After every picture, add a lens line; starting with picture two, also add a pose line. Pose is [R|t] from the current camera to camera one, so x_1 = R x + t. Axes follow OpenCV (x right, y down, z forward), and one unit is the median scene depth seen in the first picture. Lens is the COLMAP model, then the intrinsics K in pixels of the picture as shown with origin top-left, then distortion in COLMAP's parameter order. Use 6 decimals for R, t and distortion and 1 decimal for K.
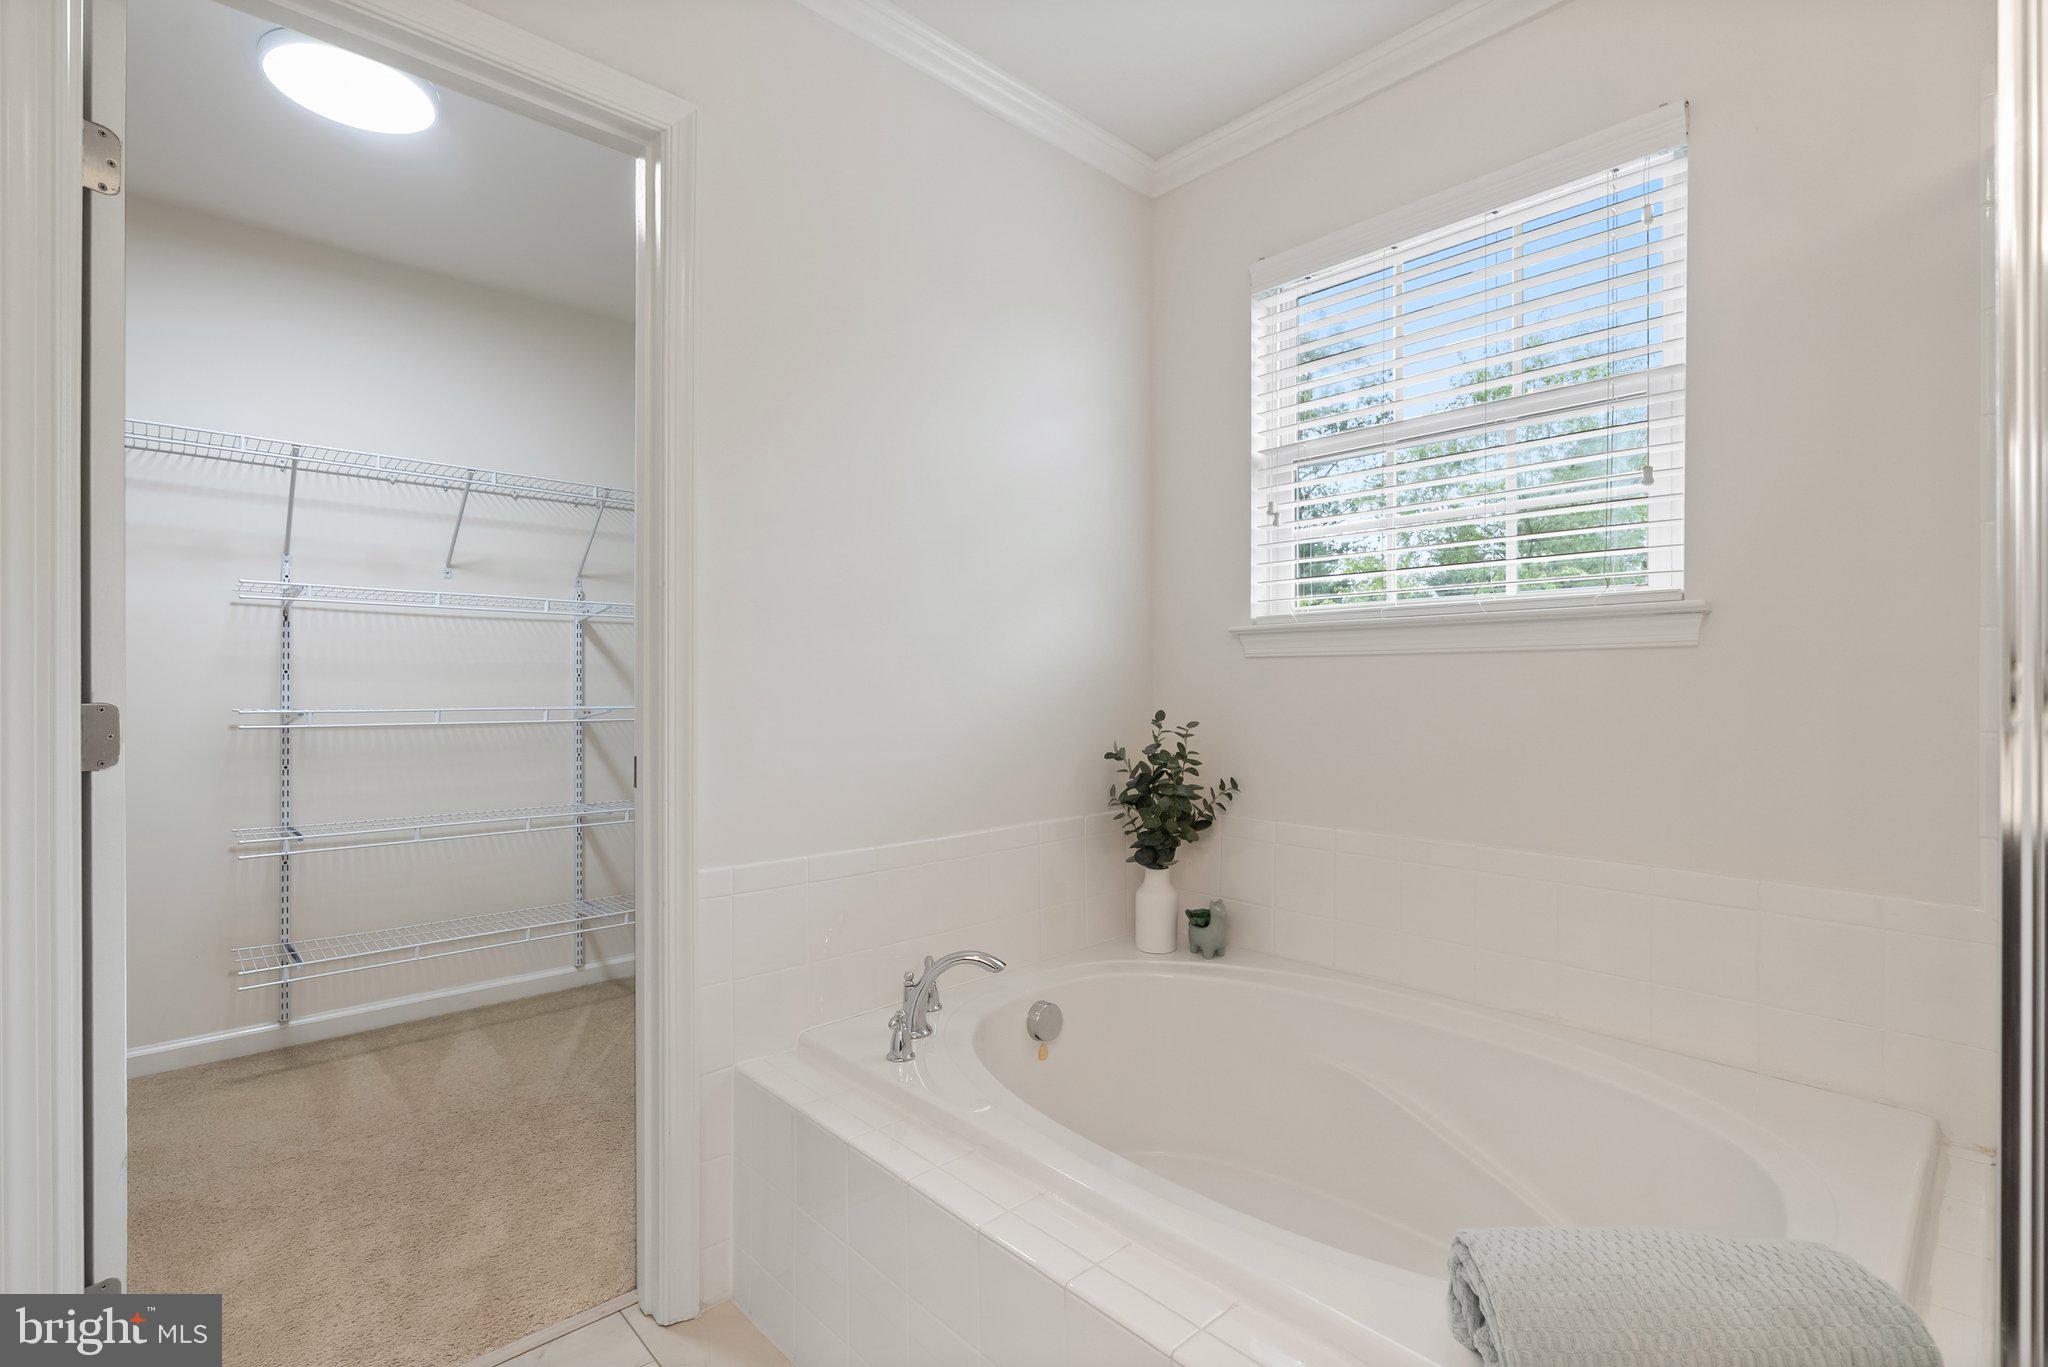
lens RADIAL K [[932.1, 0, 1040.1], [0, 932.1, 684.9], [0, 0, 1]] dist [-0.007288, 0.003901]
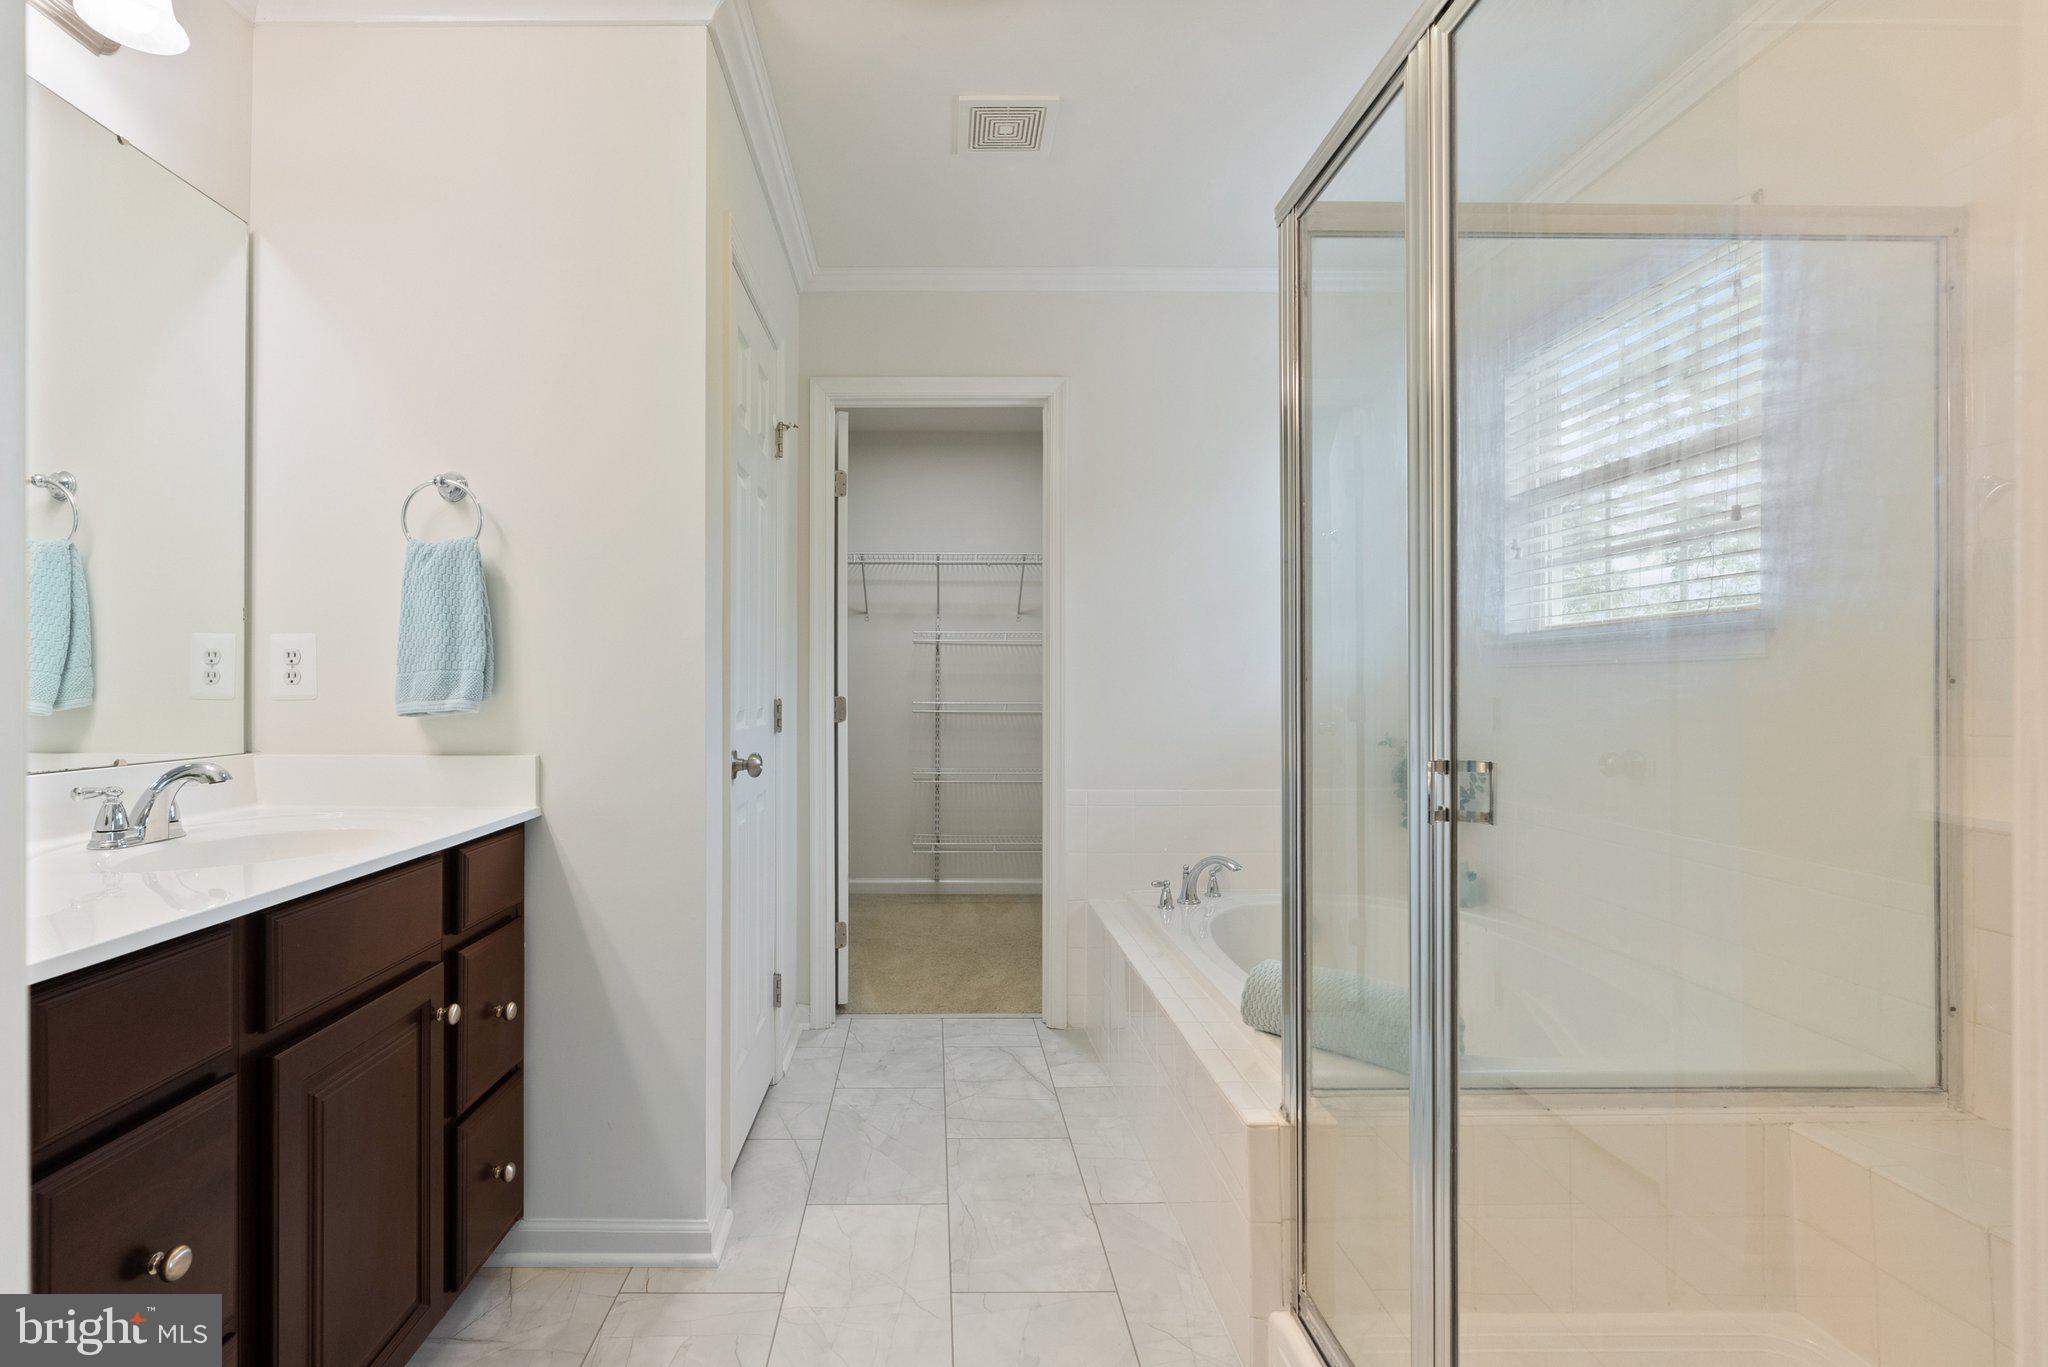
lens RADIAL K [[932.1, 0, 966.0], [0, 932.1, 691.2], [0, 0, 1]] dist [-0.007288, 0.003901]
pose [[0.753618, 0.003256, -0.657305, 0.496309], [0.000572, 0.999984, 0.005609, -0.005419], [0.657312, -0.004603, 0.753604, -0.374937]]
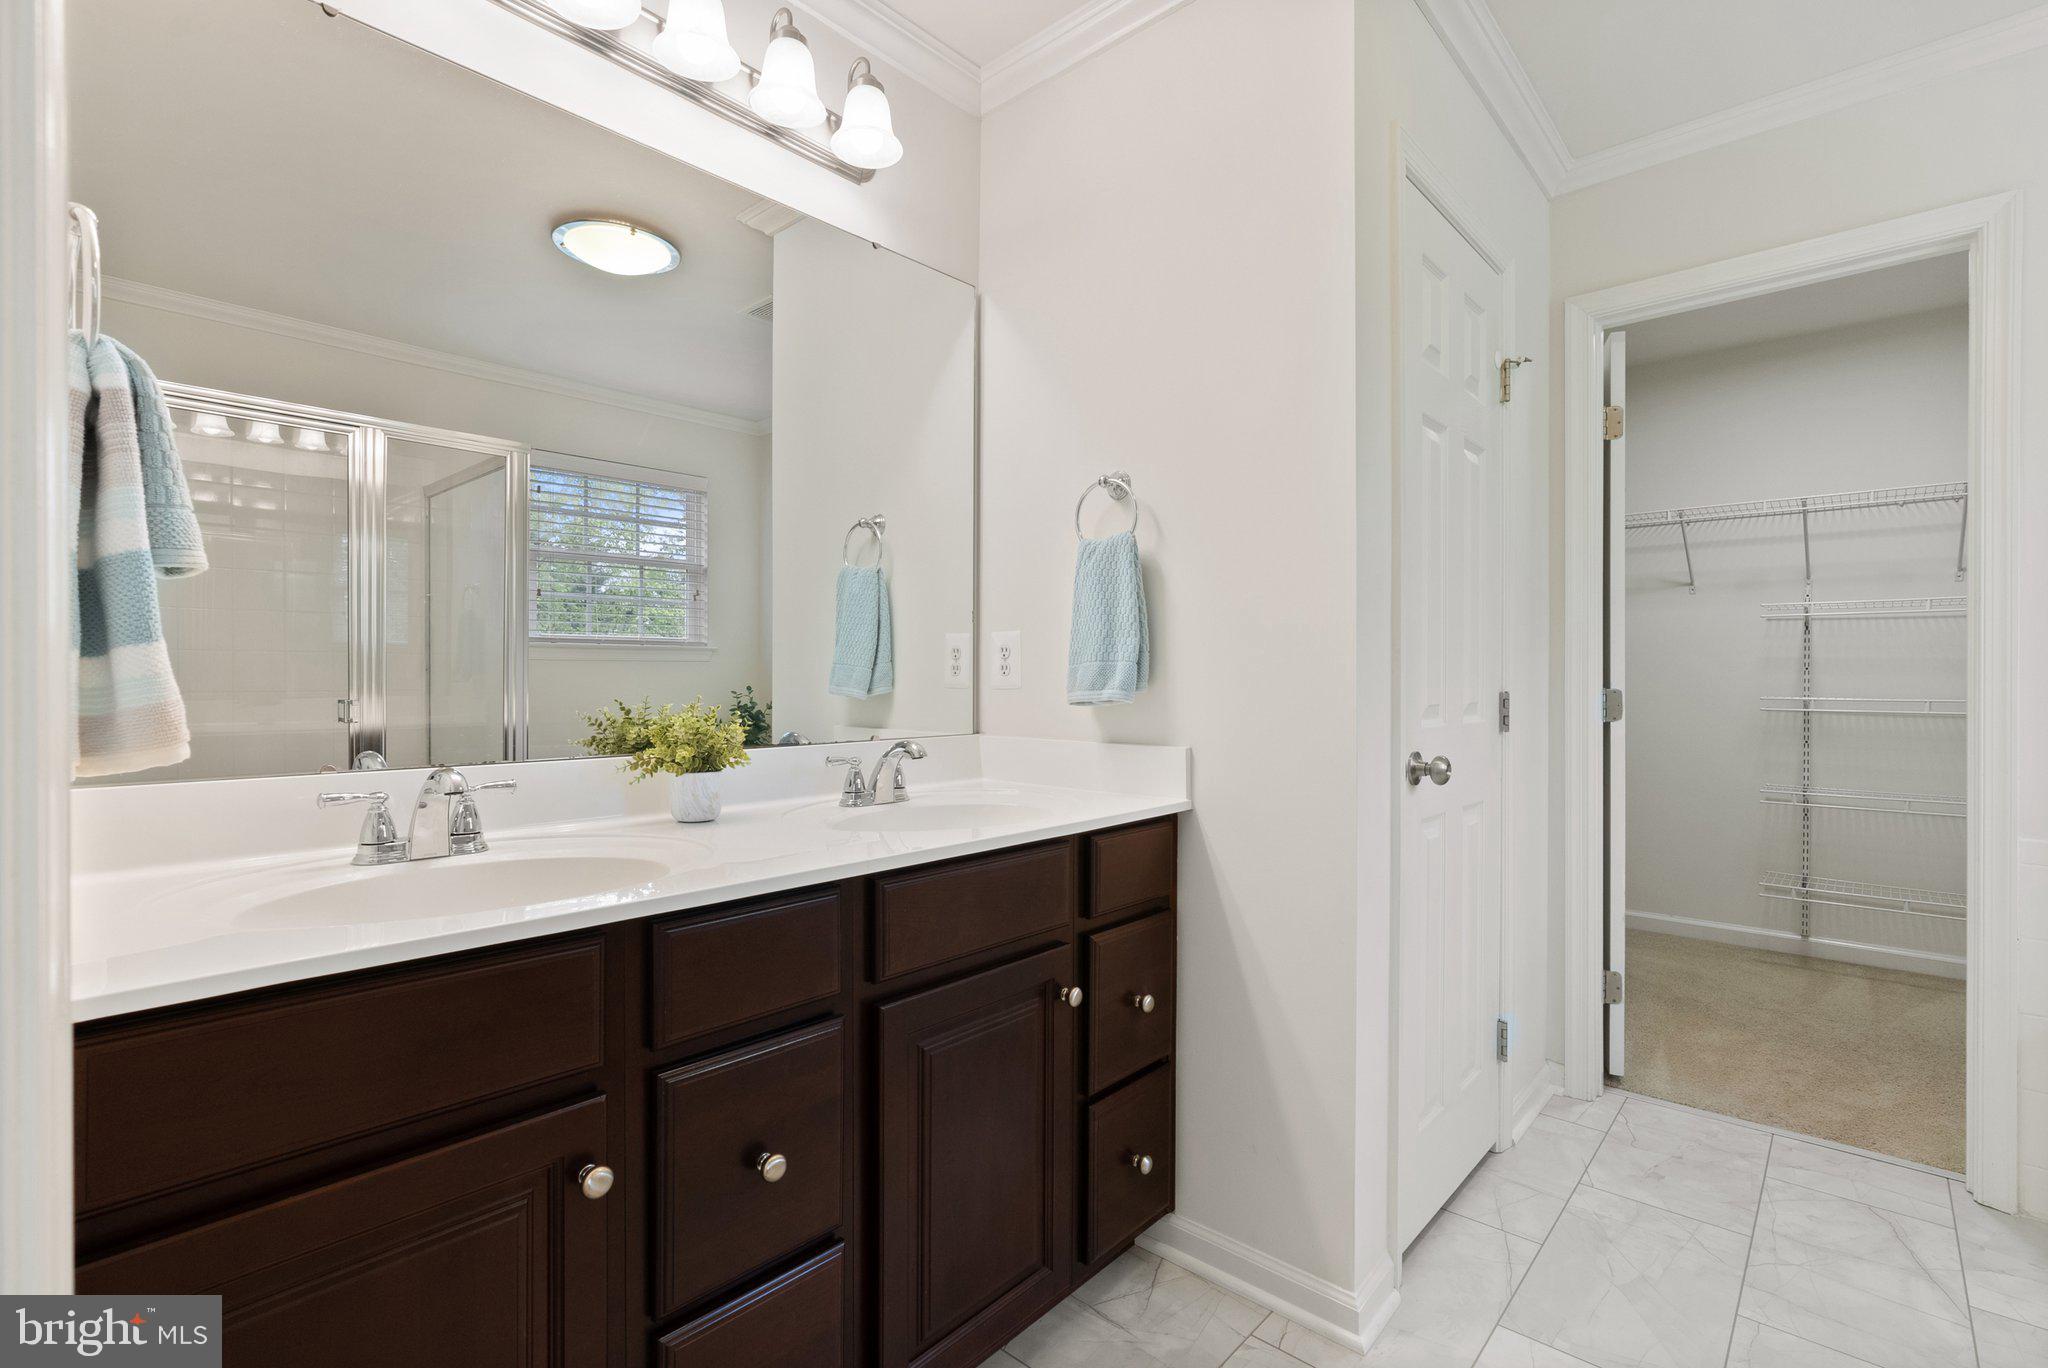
lens RADIAL K [[932.1, 0, 1070.7], [0, 932.1, 679.8], [0, 0, 1]] dist [-0.007288, 0.003901]
pose [[0.116793, 0.002608, -0.993153, 0.468213], [0.001866, 0.999994, 0.002846, -0.005461], [0.993154, -0.002186, 0.116788, -0.230682]]
